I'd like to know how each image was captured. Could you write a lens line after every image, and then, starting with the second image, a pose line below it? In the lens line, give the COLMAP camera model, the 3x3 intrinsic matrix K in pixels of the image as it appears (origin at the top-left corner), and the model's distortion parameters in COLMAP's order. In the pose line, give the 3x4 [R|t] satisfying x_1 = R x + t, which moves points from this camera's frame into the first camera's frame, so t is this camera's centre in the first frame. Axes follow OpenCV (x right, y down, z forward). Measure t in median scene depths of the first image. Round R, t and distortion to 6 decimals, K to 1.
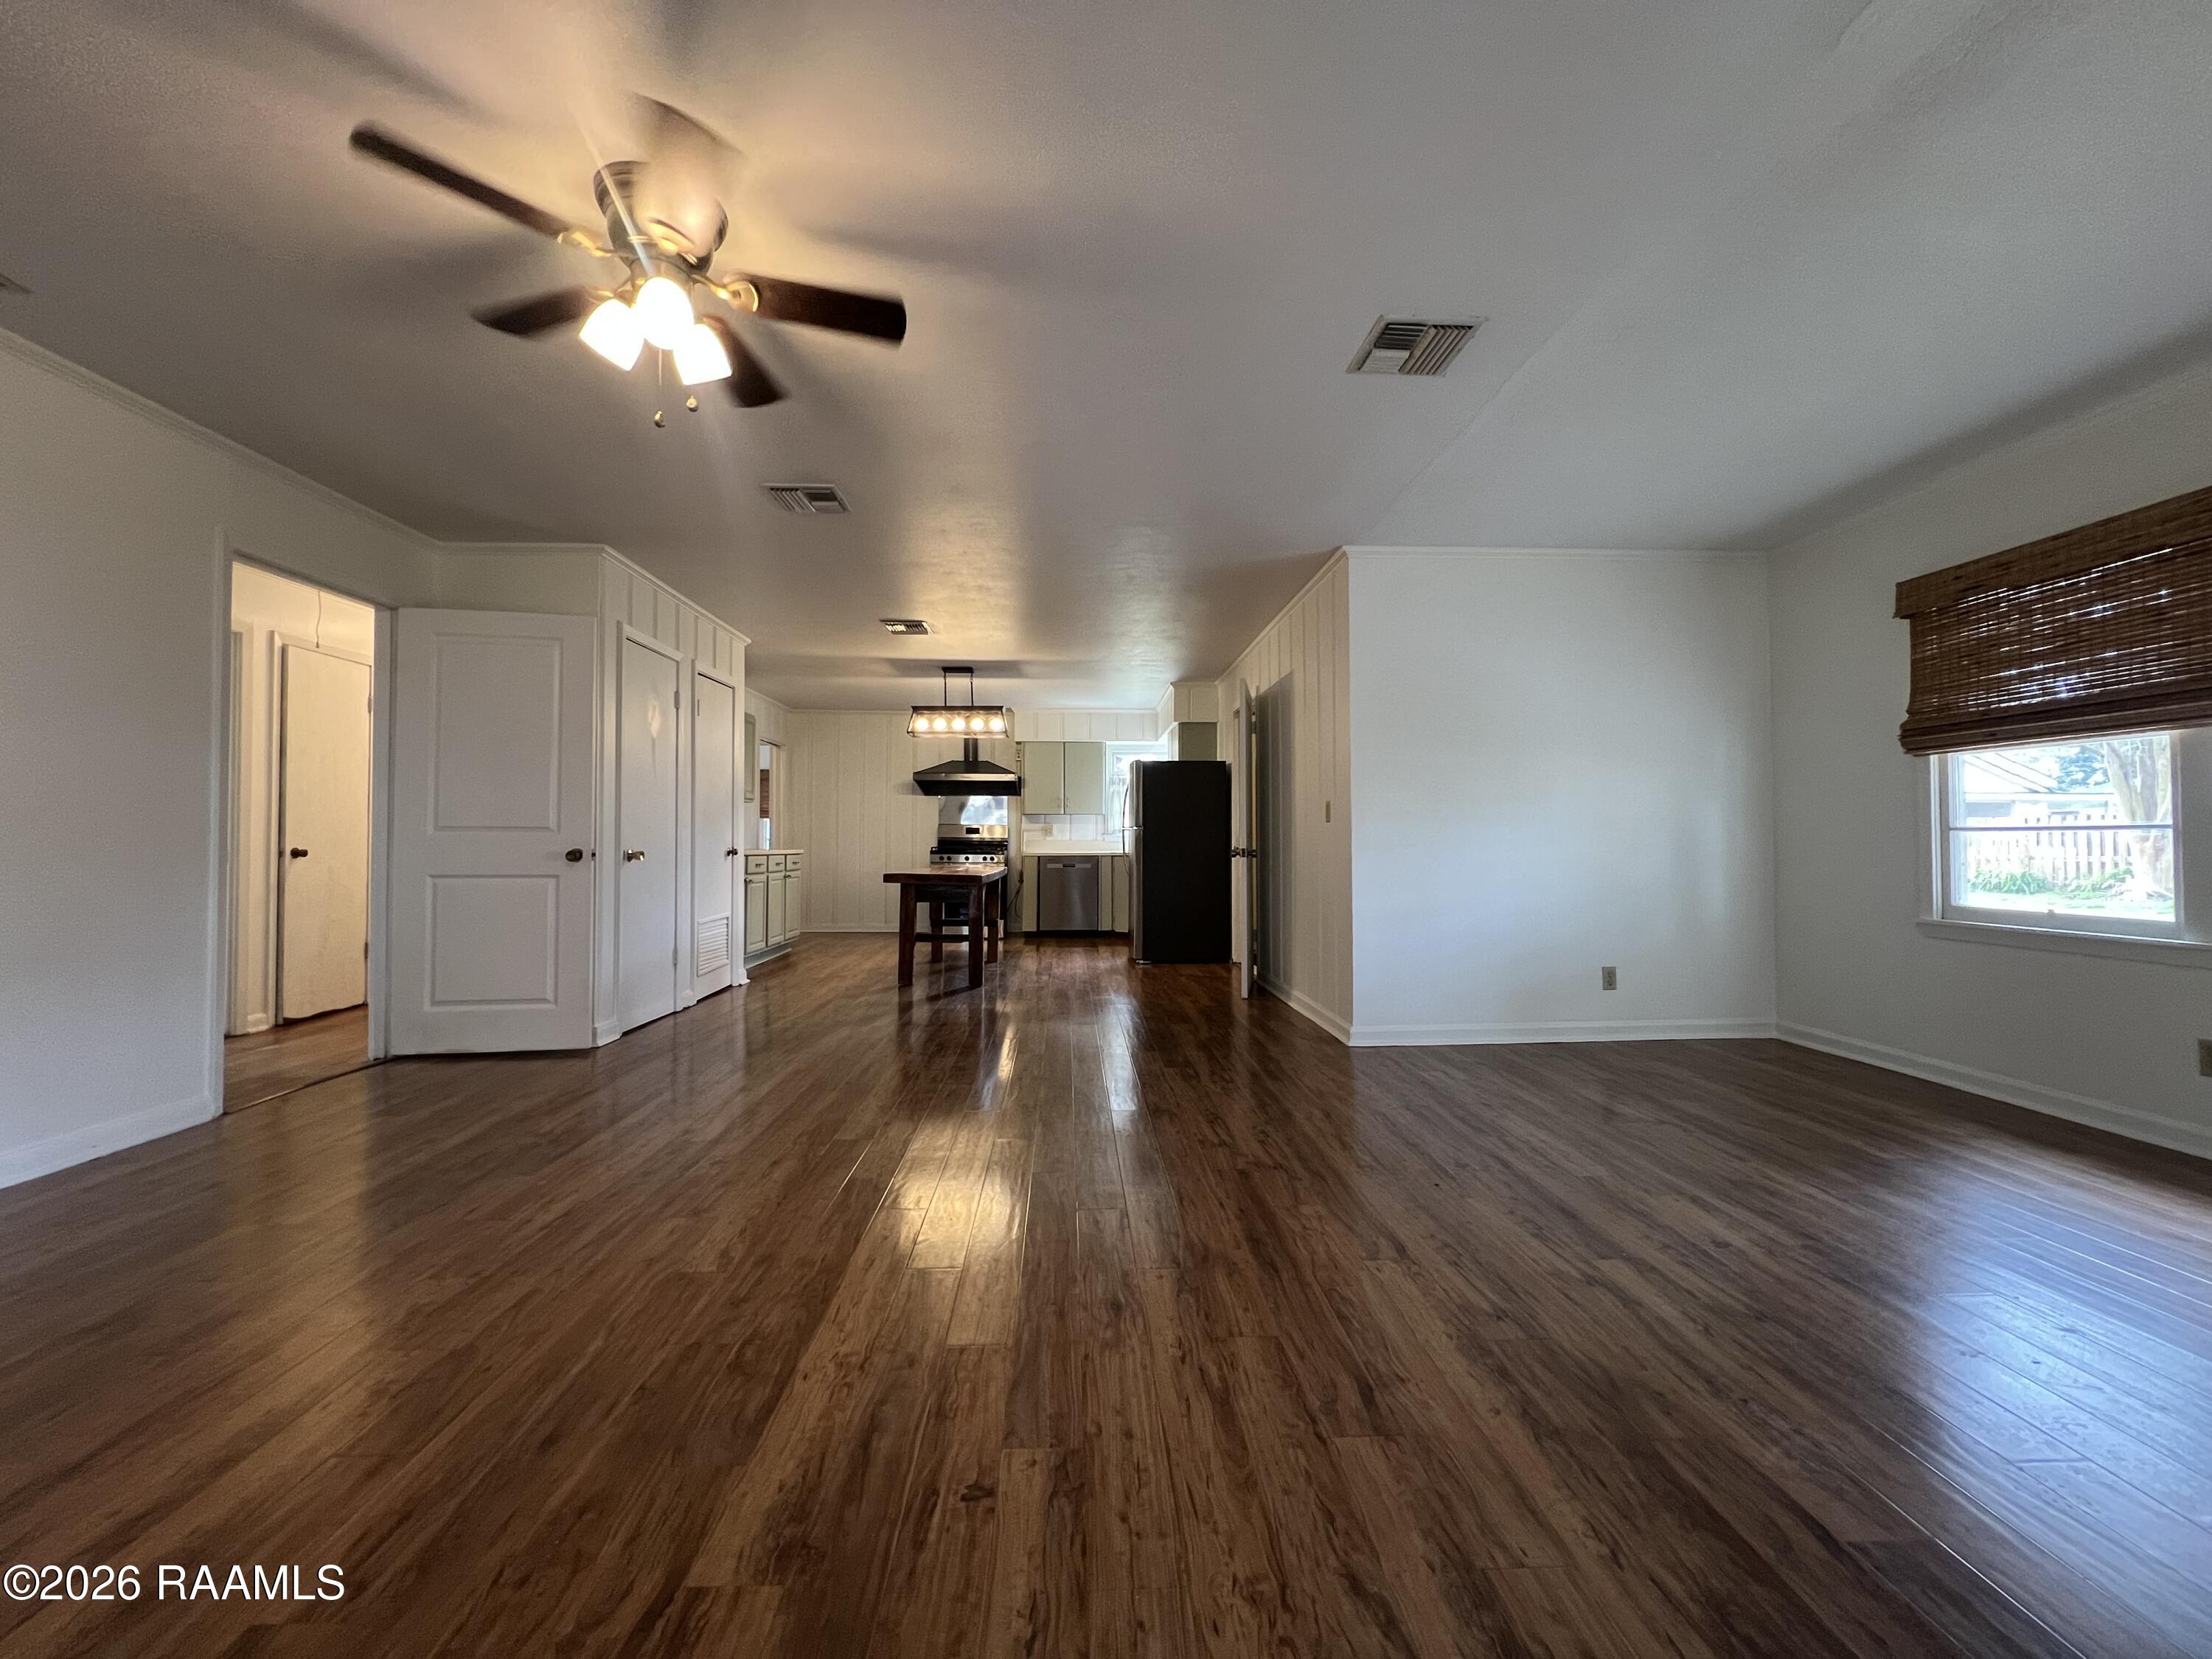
lens RADIAL K [[895.8, 0, 1098.8], [0, 895.8, 833.4], [0, 0, 1]] dist [-0.014295, 0.000449]
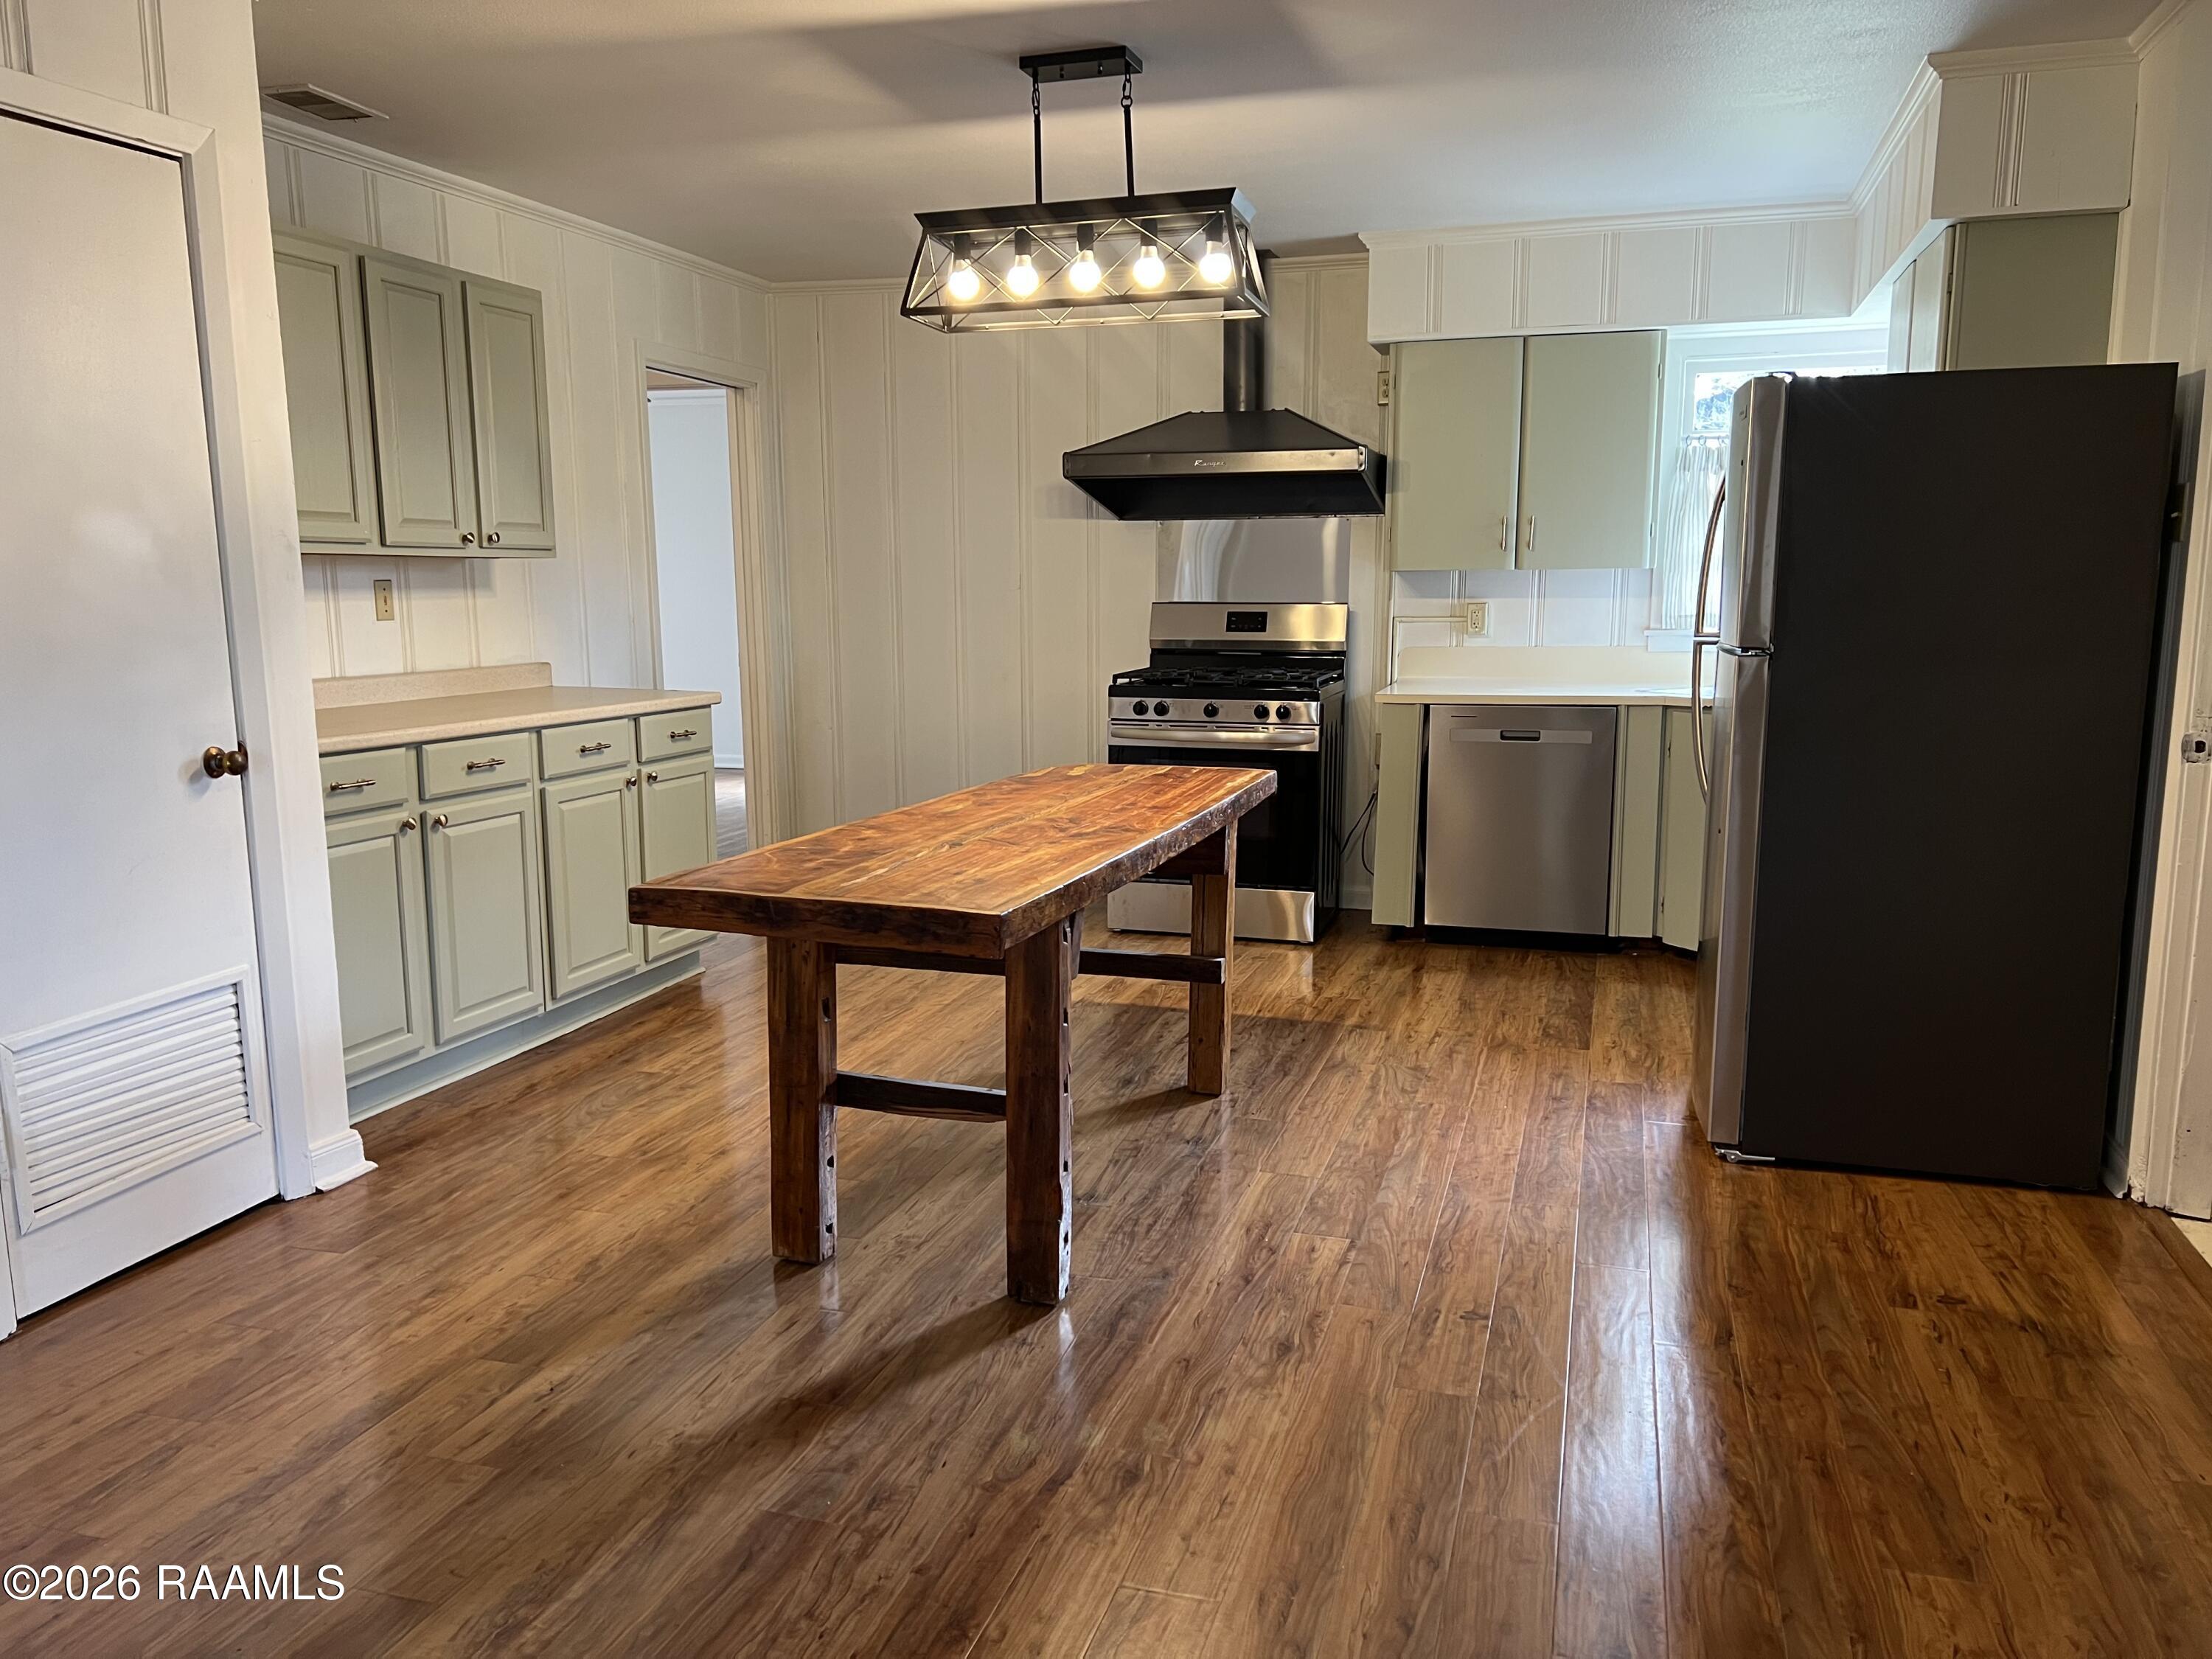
lens RADIAL K [[1669.1, 0, 1115.0], [0, 1669.1, 859.0], [0, 0, 1]] dist [0.043444, -0.054083]
pose [[0.946651, 0.046329, -0.318914, 0.038898], [0.010226, 0.984796, 0.173416, -0.046083], [0.322099, -0.167426, 0.931784, 0.689137]]
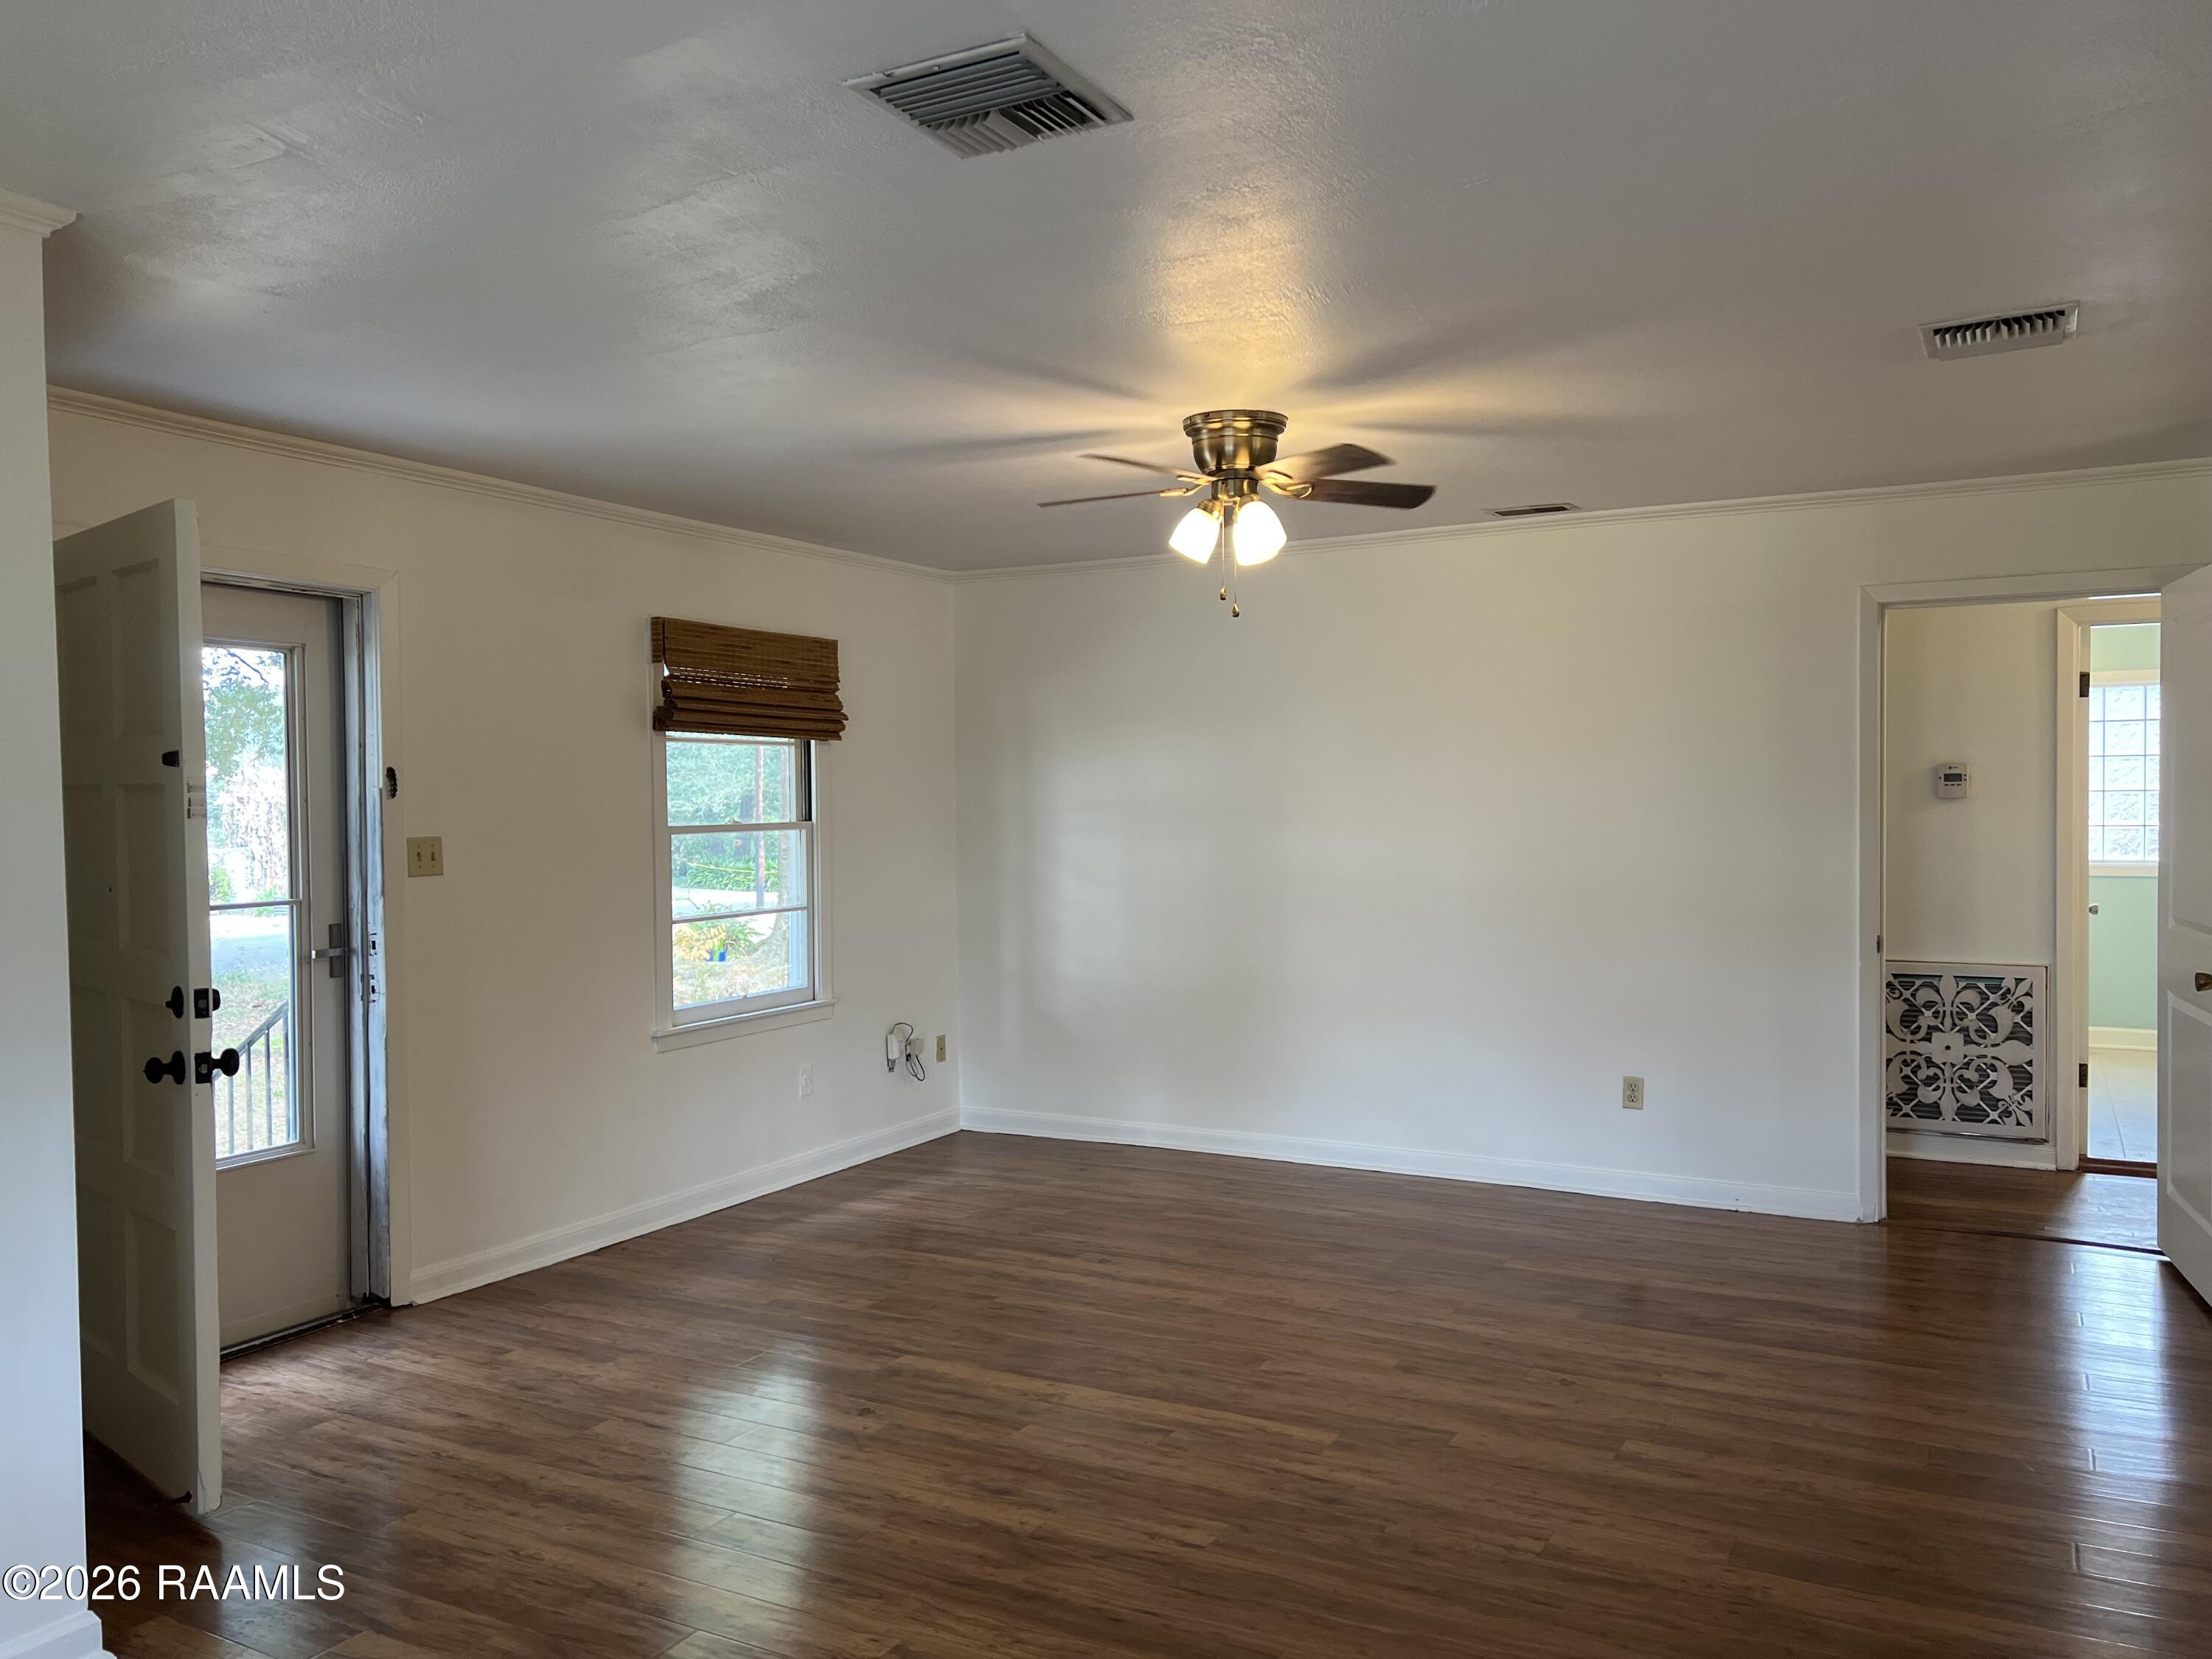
lens RADIAL K [[1669.1, 0, 1107.7], [0, 1669.1, 826.8], [0, 0, 1]] dist [0.043444, -0.054083]
pose [[-0.519383, 0.023142, -0.854228, 0.556381], [0.020049, 0.999688, 0.014893, -0.082492], [0.854307, -0.009391, -0.519685, 0.757796]]
